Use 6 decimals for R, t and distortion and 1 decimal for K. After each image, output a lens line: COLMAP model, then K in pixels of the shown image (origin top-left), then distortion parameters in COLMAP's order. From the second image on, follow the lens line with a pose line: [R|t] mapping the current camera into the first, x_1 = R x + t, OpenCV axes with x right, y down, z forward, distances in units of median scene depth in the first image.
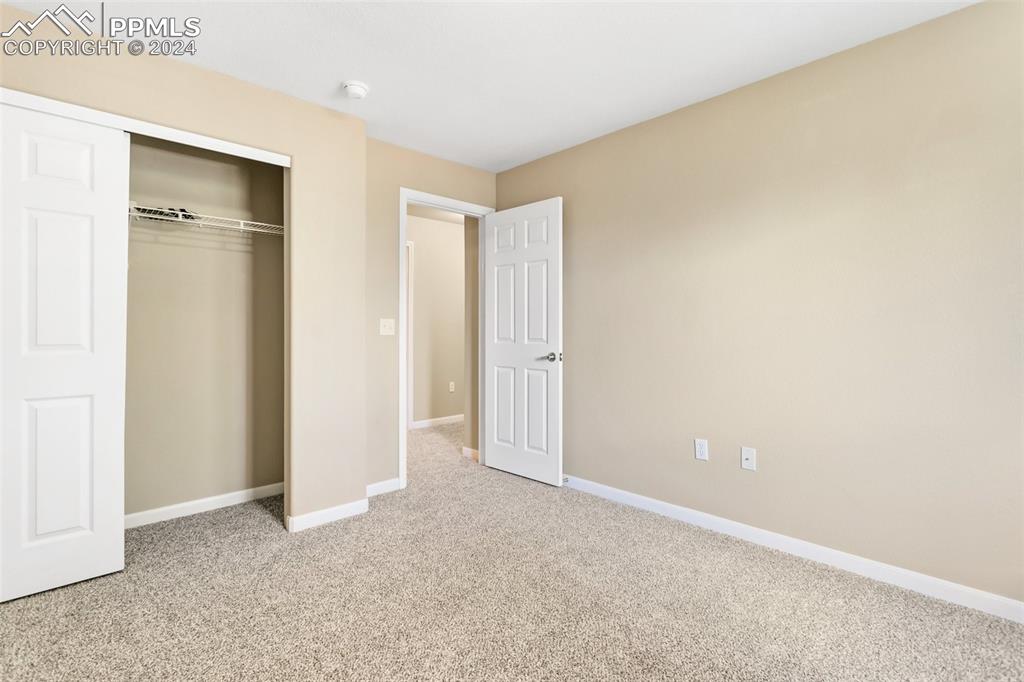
lens RADIAL K [[486.3, 0, 517.8], [0, 486.3, 333.8], [0, 0, 1]] dist [0.003001, 0.001894]
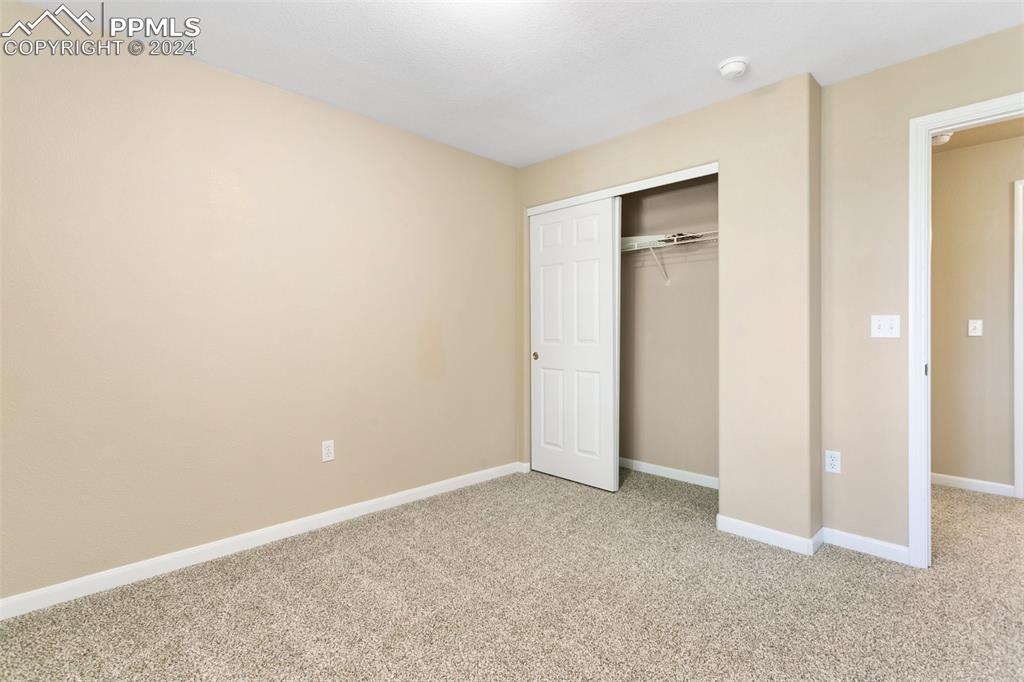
lens RADIAL K [[486.3, 0, 506.6], [0, 486.3, 339.9], [0, 0, 1]] dist [0.003001, 0.001894]
pose [[-0.007957, 0.014697, -0.999860, 0.663691], [-0.007861, 0.999860, 0.014759, 0.000091], [0.999937, 0.007977, -0.007840, 0.671467]]
